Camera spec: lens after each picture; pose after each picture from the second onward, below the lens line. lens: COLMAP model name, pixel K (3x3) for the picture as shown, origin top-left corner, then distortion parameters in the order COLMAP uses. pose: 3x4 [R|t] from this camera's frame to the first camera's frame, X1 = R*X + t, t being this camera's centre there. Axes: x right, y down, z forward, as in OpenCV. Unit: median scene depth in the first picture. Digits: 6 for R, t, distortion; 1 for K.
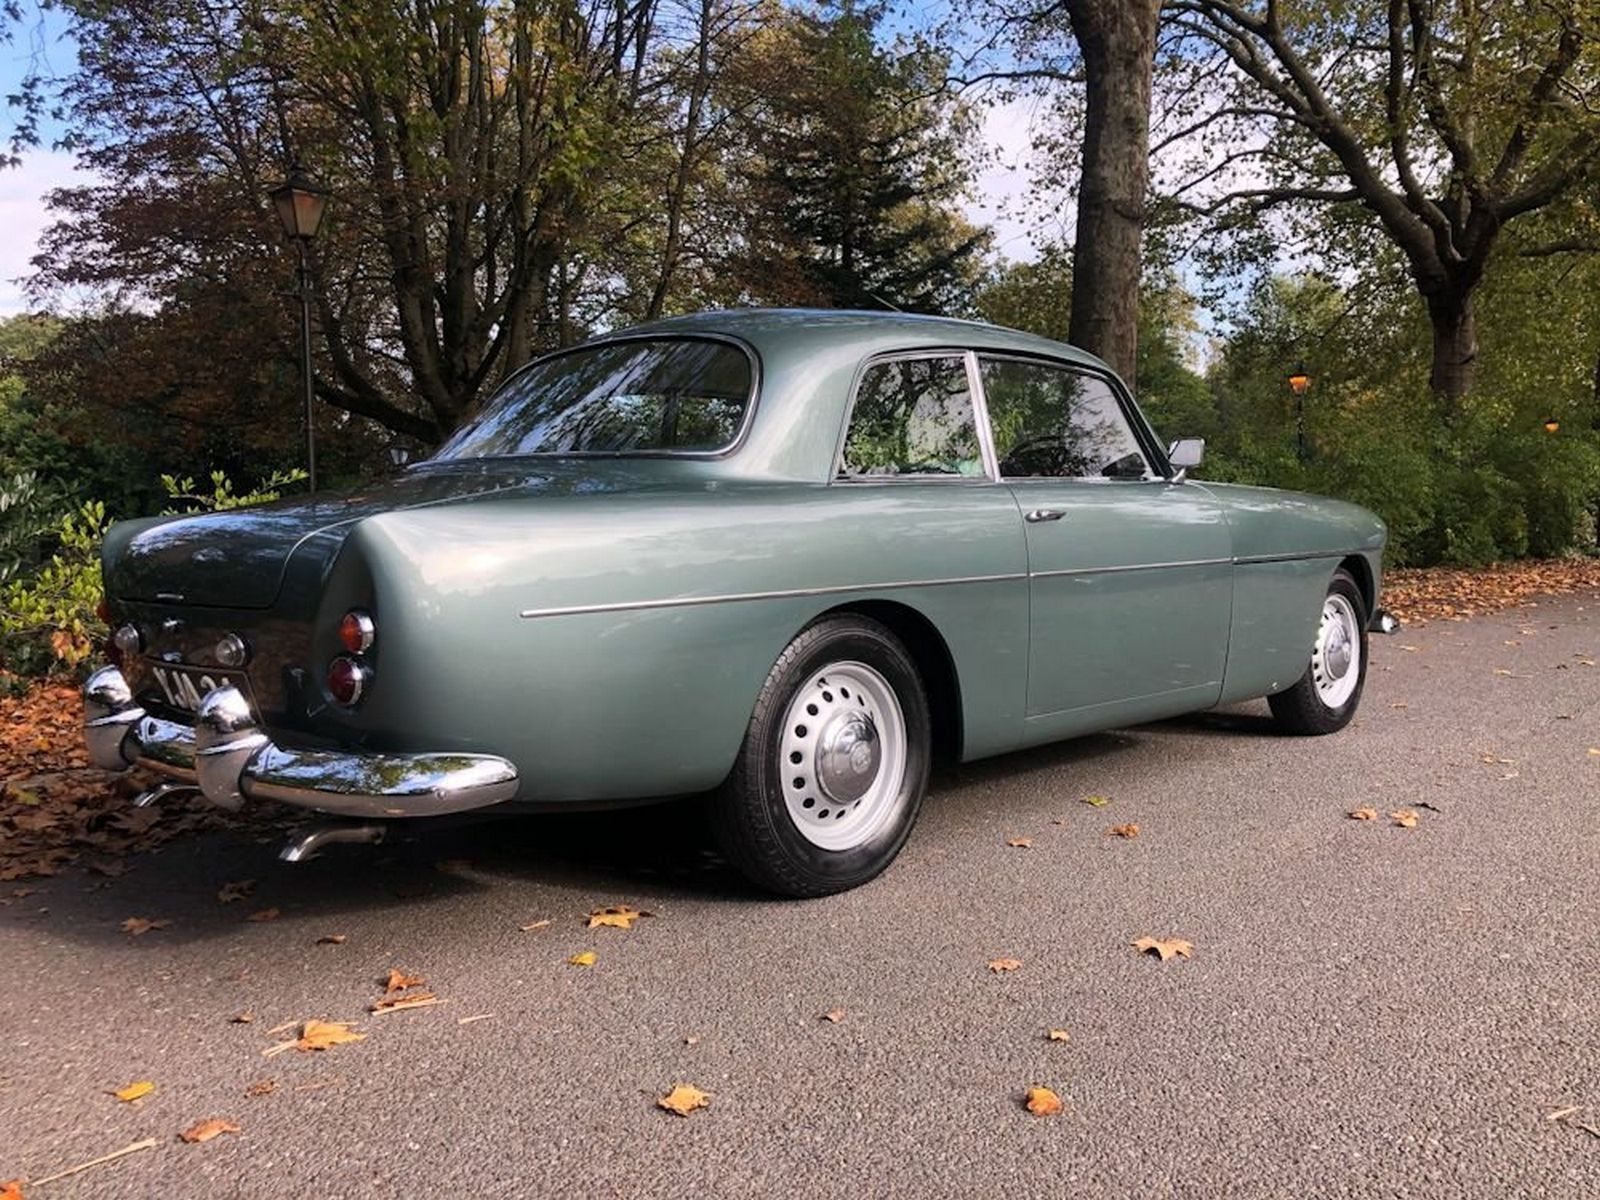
lens RADIAL K [[1254.9, 0, 791.0], [0, 1254.9, 589.9], [0, 0, 1]] dist [0.013237, -0.000649]
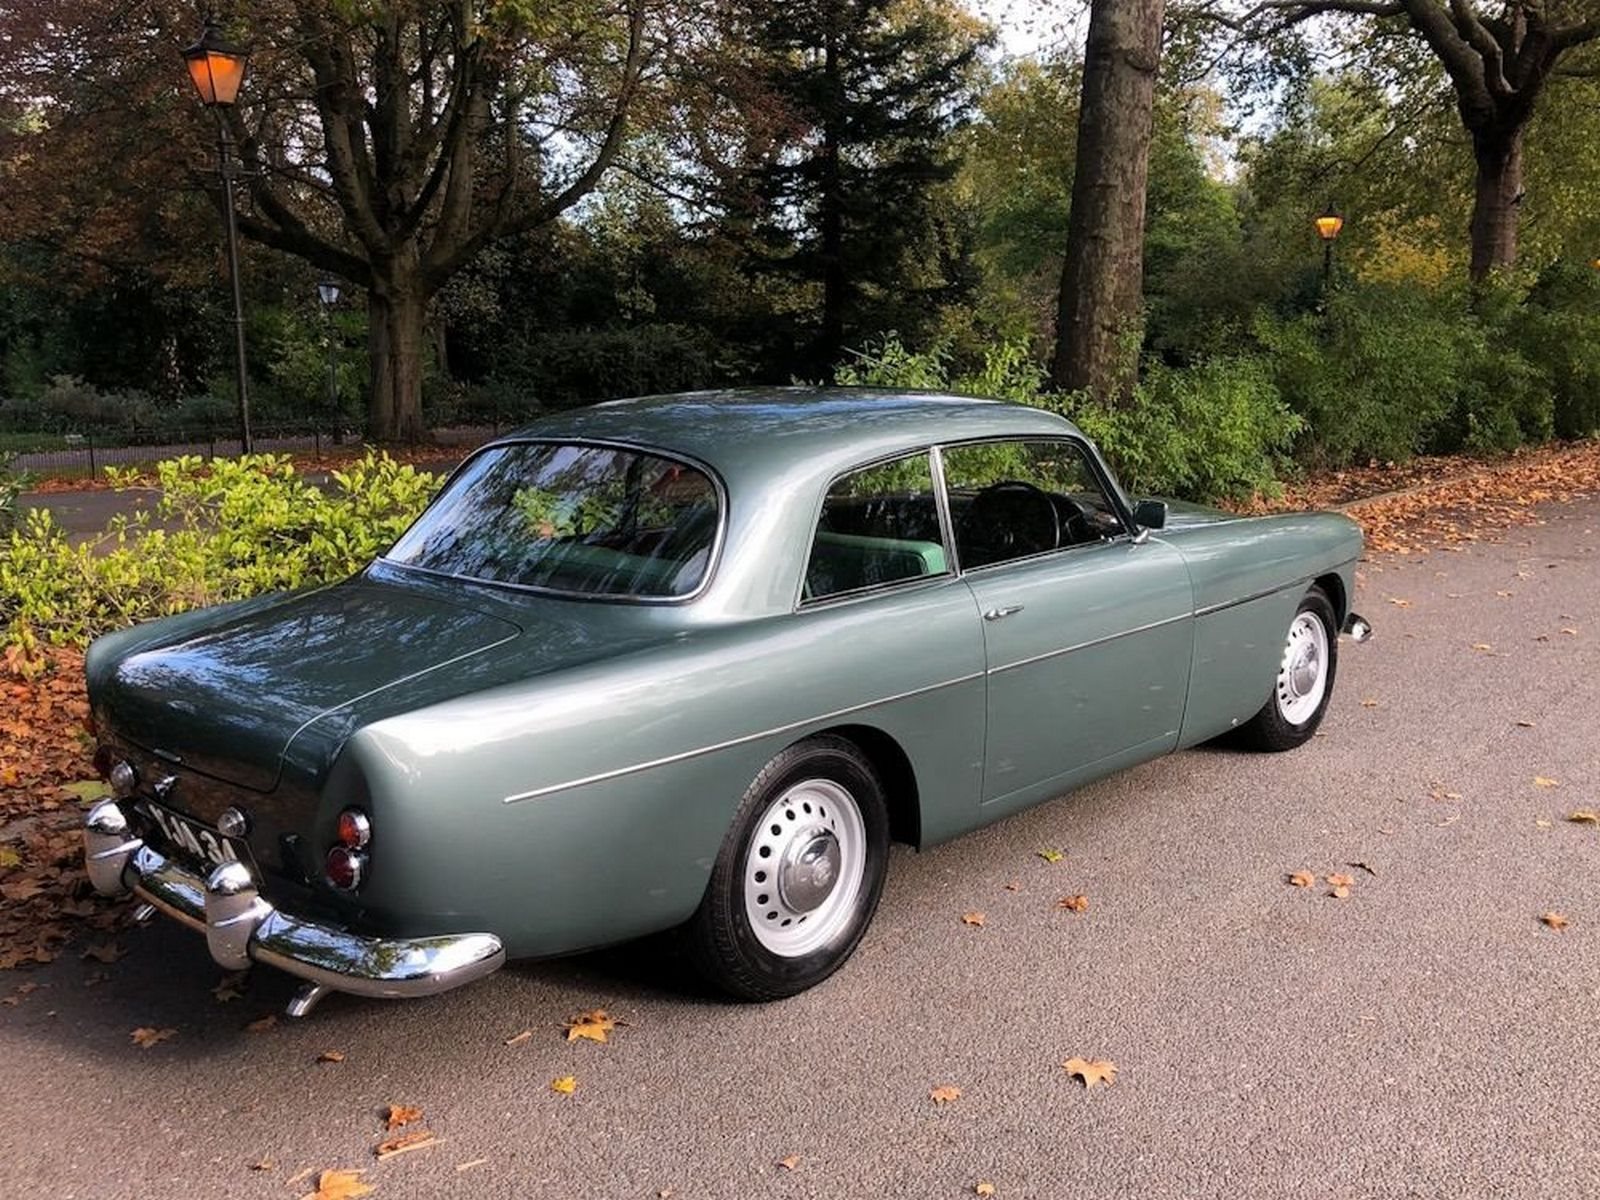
lens RADIAL K [[1369.3, 0, 800.0], [0, 1369.3, 600.0], [0, 0, 1]] dist [0.013503, 0.004554]
pose [[0.999715, 0.001623, 0.023823, 0.005542], [-0.004411, 0.993070, 0.117441, -0.133457], [-0.023467, -0.117513, 0.992794, -0.072880]]
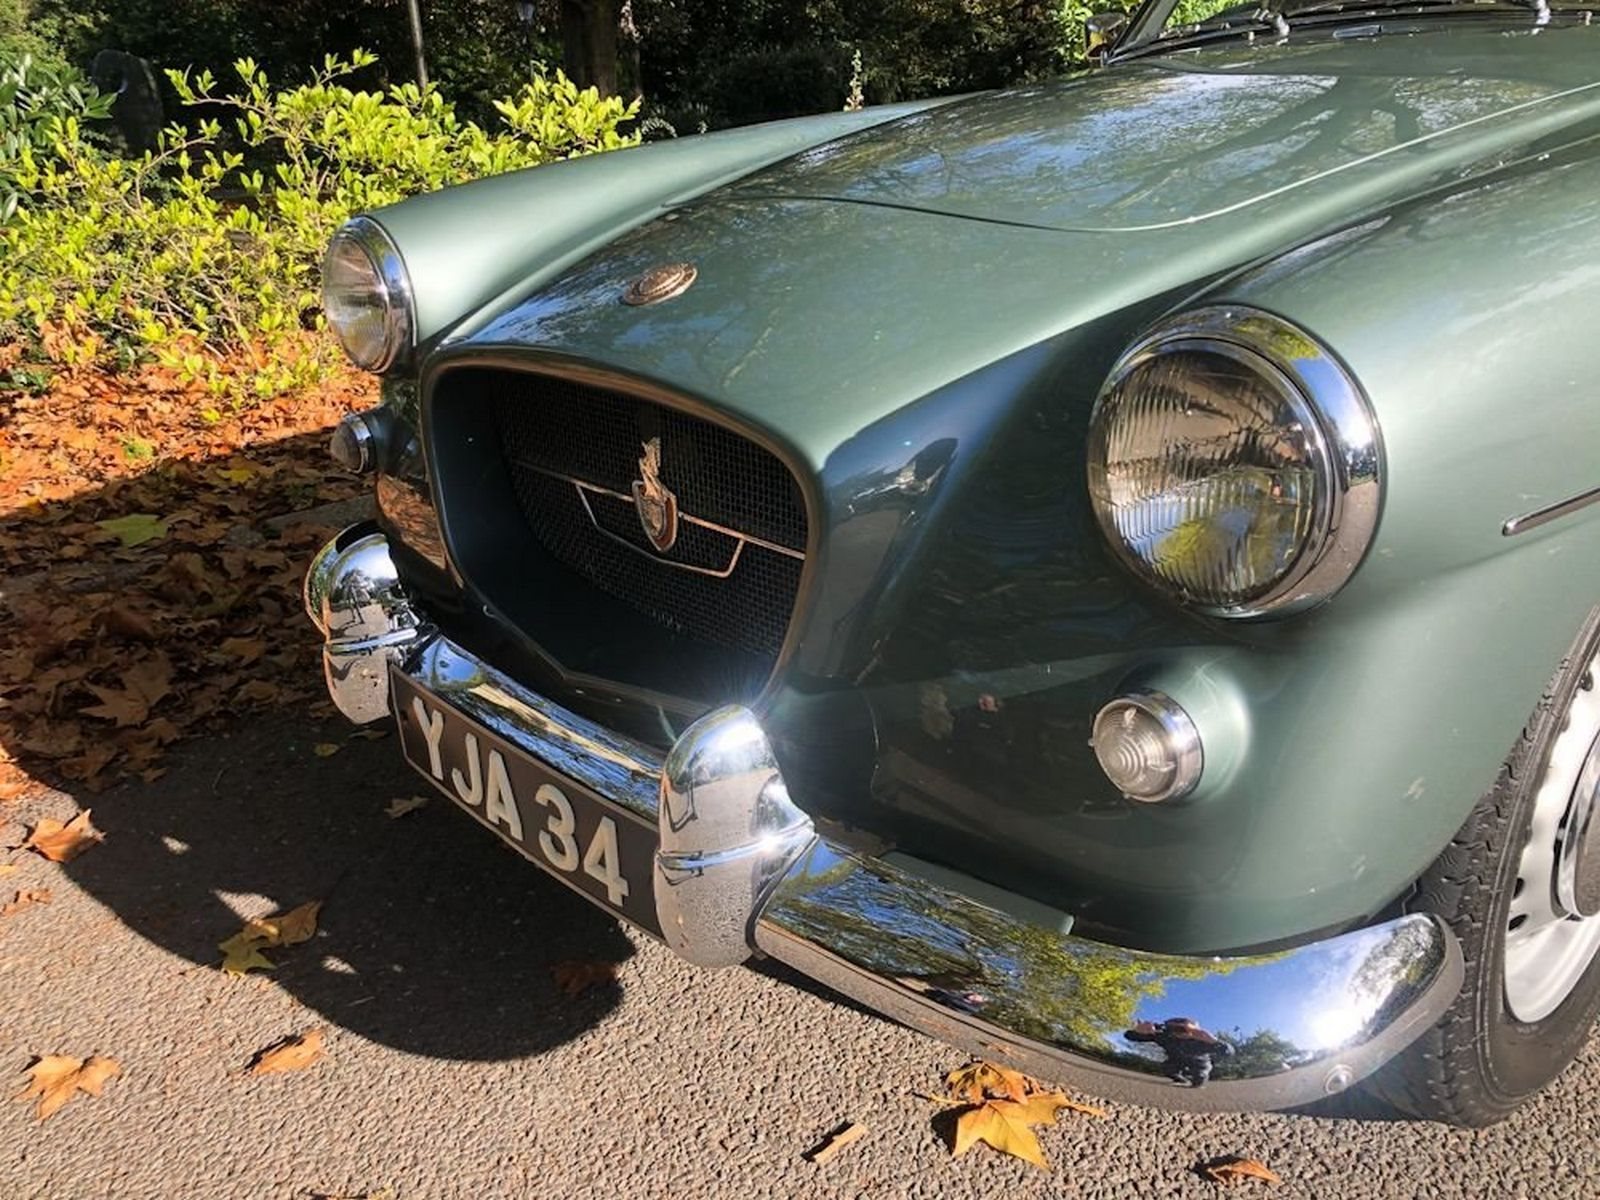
lens RADIAL K [[1312.3, 0, 799.4], [0, 1312.3, 591.2], [0, 0, 1]] dist [0.003637, 0.012431]
pose [[0.993175, 0.012792, -0.115932, -0.089156], [0.024312, 0.949429, 0.313038, -0.042953], [0.114074, -0.313720, 0.942638, 0.326904]]
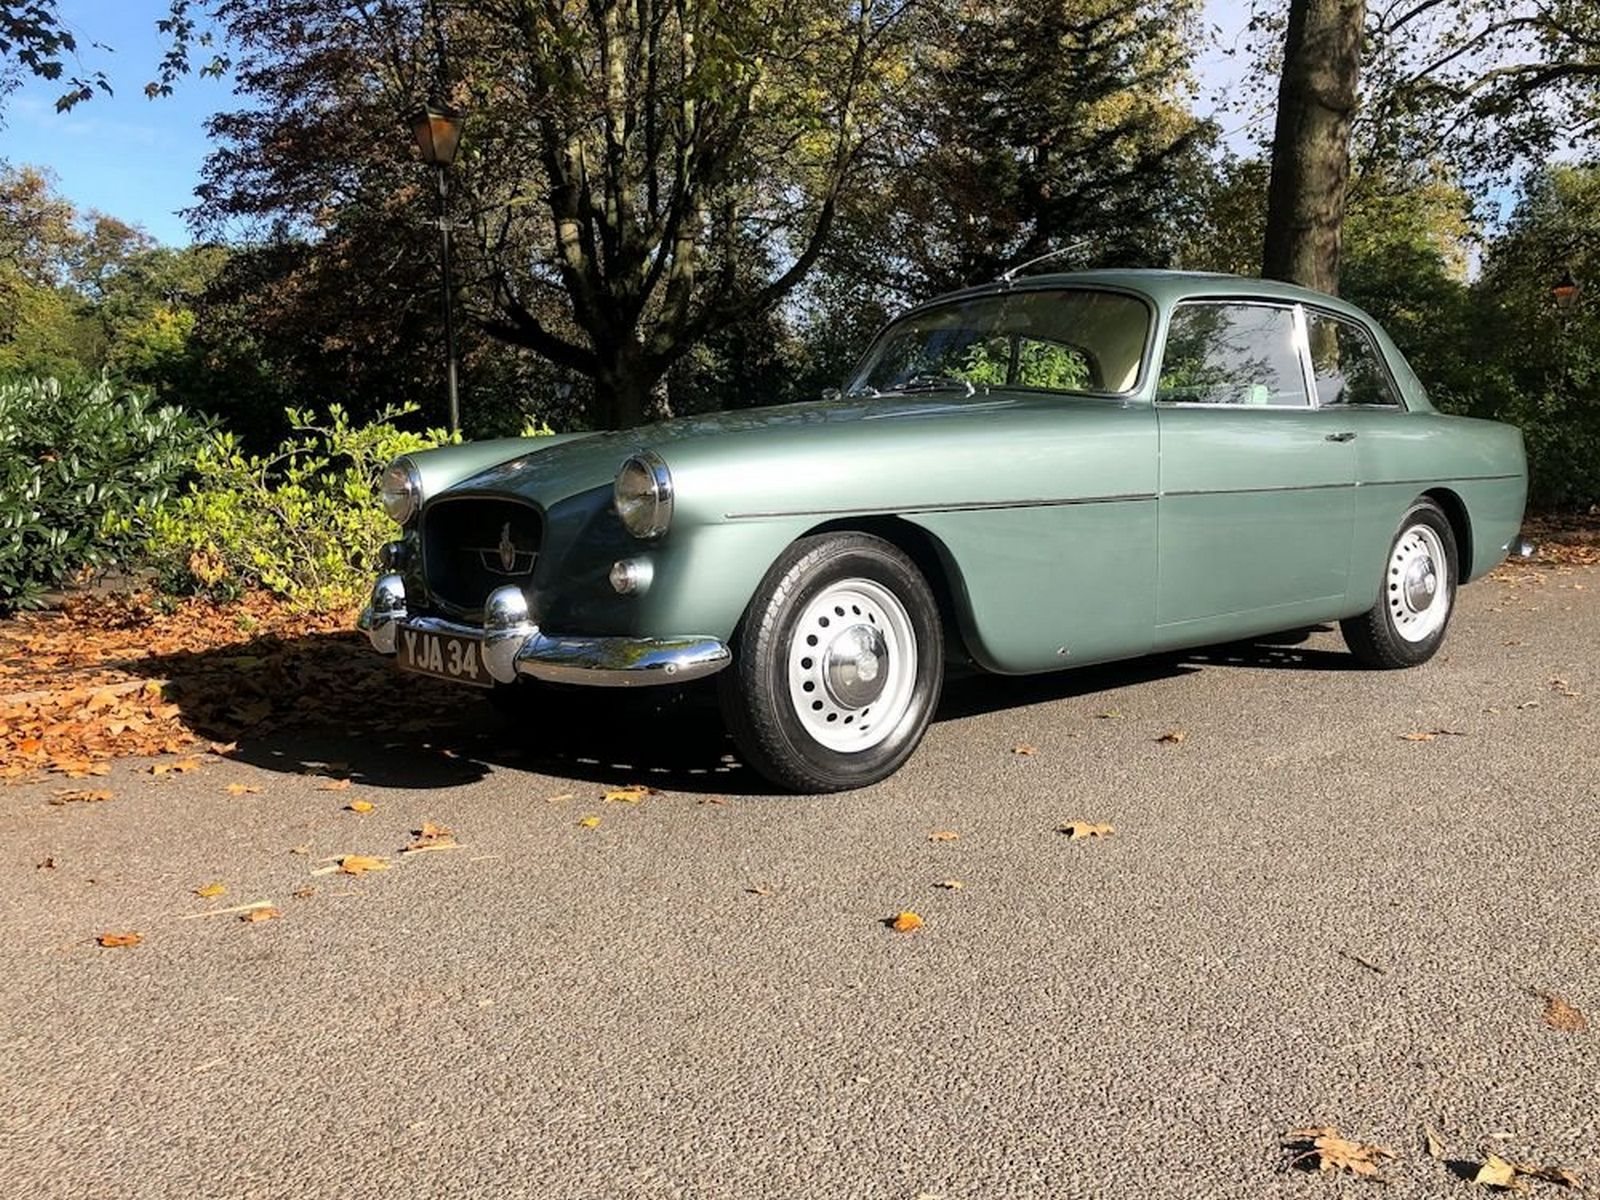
lens RADIAL K [[1344.0, 0, 799.0], [0, 1344.0, 640.1], [0, 0, 1]] dist [0.017924, -0.001165]
pose [[0.991359, 0.016377, -0.130149, 0.093719], [-0.005930, 0.996757, 0.080249, 0.011840], [0.131041, -0.078784, 0.988242, -0.097058]]
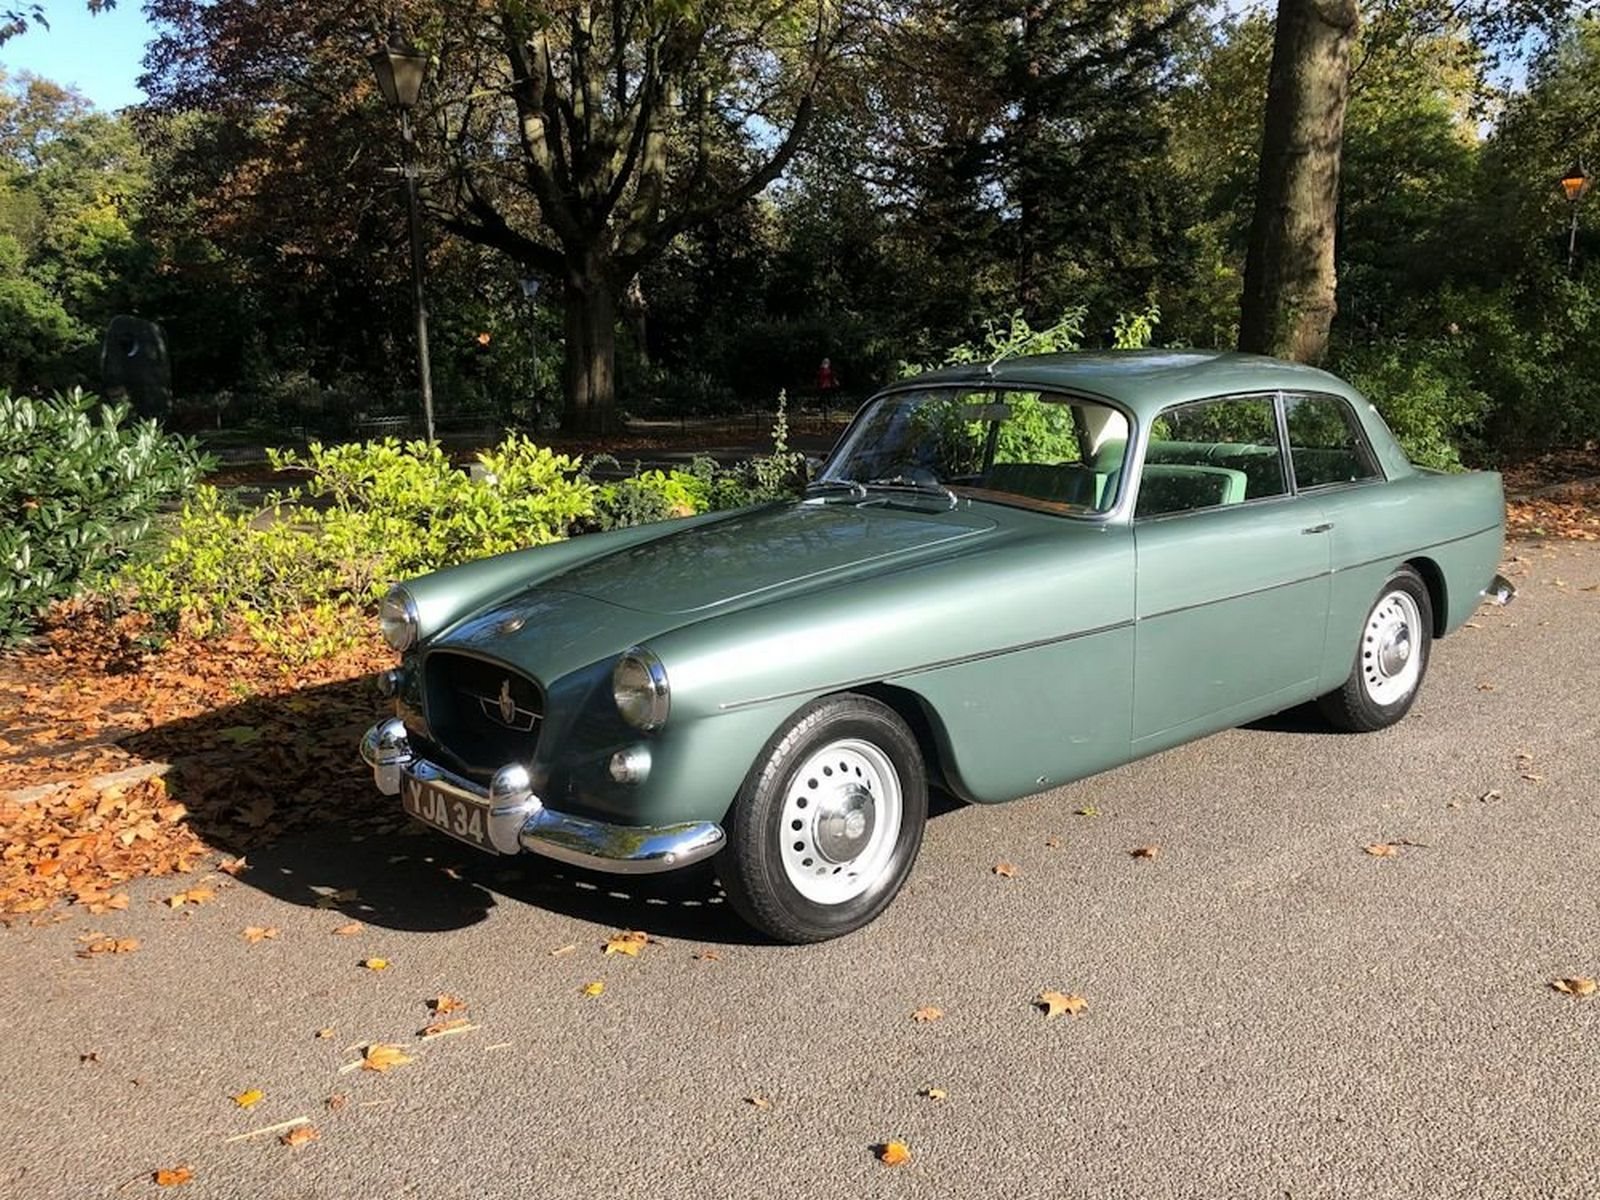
lens RADIAL K [[1378.4, 0, 788.7], [0, 1378.4, 646.5], [0, 0, 1]] dist [0.018565, -0.008259]
pose [[0.992353, 0.017604, -0.122174, 0.092695], [0.001892, 0.987493, 0.157654, -0.125819], [0.123421, -0.156680, 0.979907, -0.127275]]
